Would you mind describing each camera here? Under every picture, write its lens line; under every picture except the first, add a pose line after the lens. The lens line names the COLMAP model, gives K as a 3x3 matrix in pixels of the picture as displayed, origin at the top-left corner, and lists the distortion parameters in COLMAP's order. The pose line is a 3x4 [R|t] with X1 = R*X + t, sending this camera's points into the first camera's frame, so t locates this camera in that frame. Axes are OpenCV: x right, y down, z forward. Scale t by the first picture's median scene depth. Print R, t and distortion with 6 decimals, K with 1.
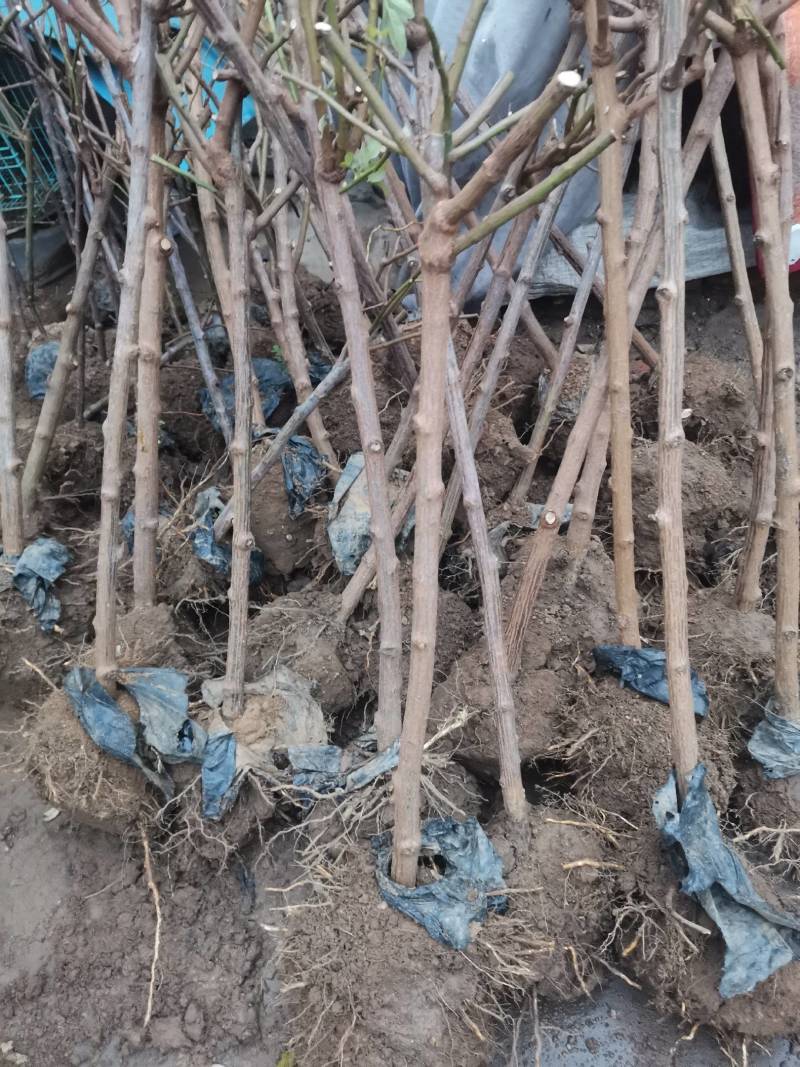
lens RADIAL K [[774.0, 0, 395.3], [0, 774.0, 532.4], [0, 0, 1]] dist [0.087944, -0.107381]
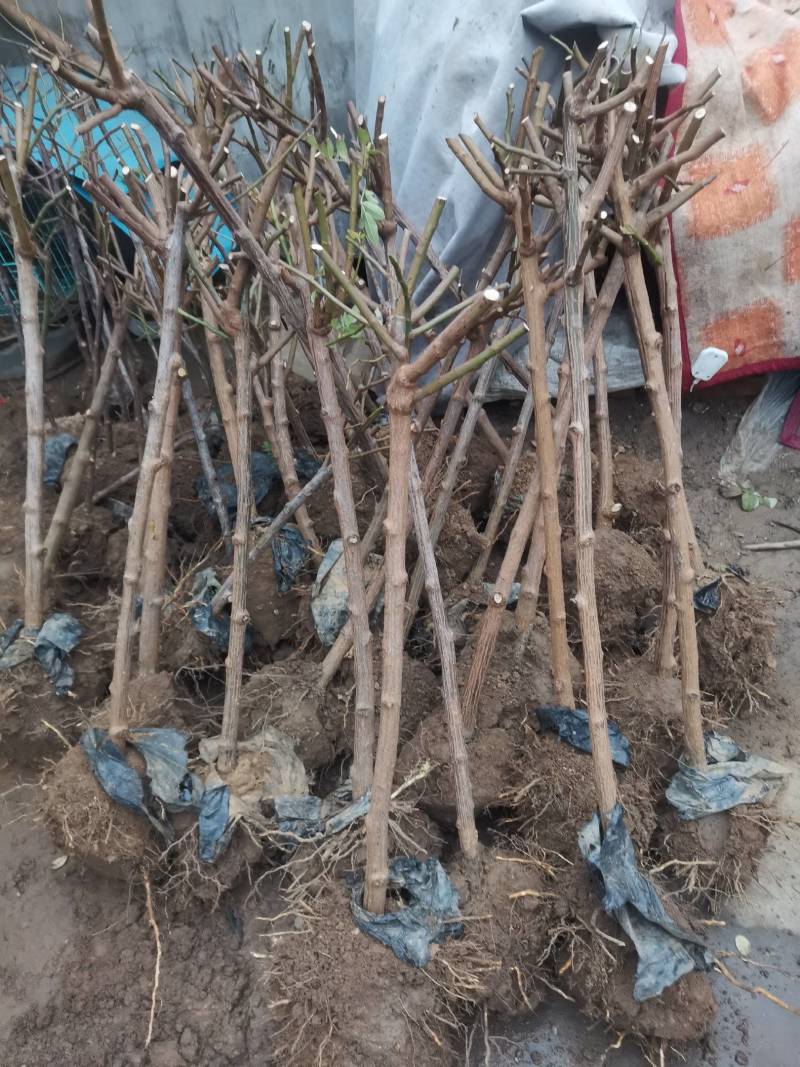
lens RADIAL K [[774.0, 0, 395.3], [0, 774.0, 532.4], [0, 0, 1]] dist [0.087944, -0.107381]
pose [[0.999534, 0.005181, 0.030069, 0.003652], [-0.002579, 0.996298, -0.085928, -0.015977], [-0.030403, 0.085810, 0.995847, -0.192225]]
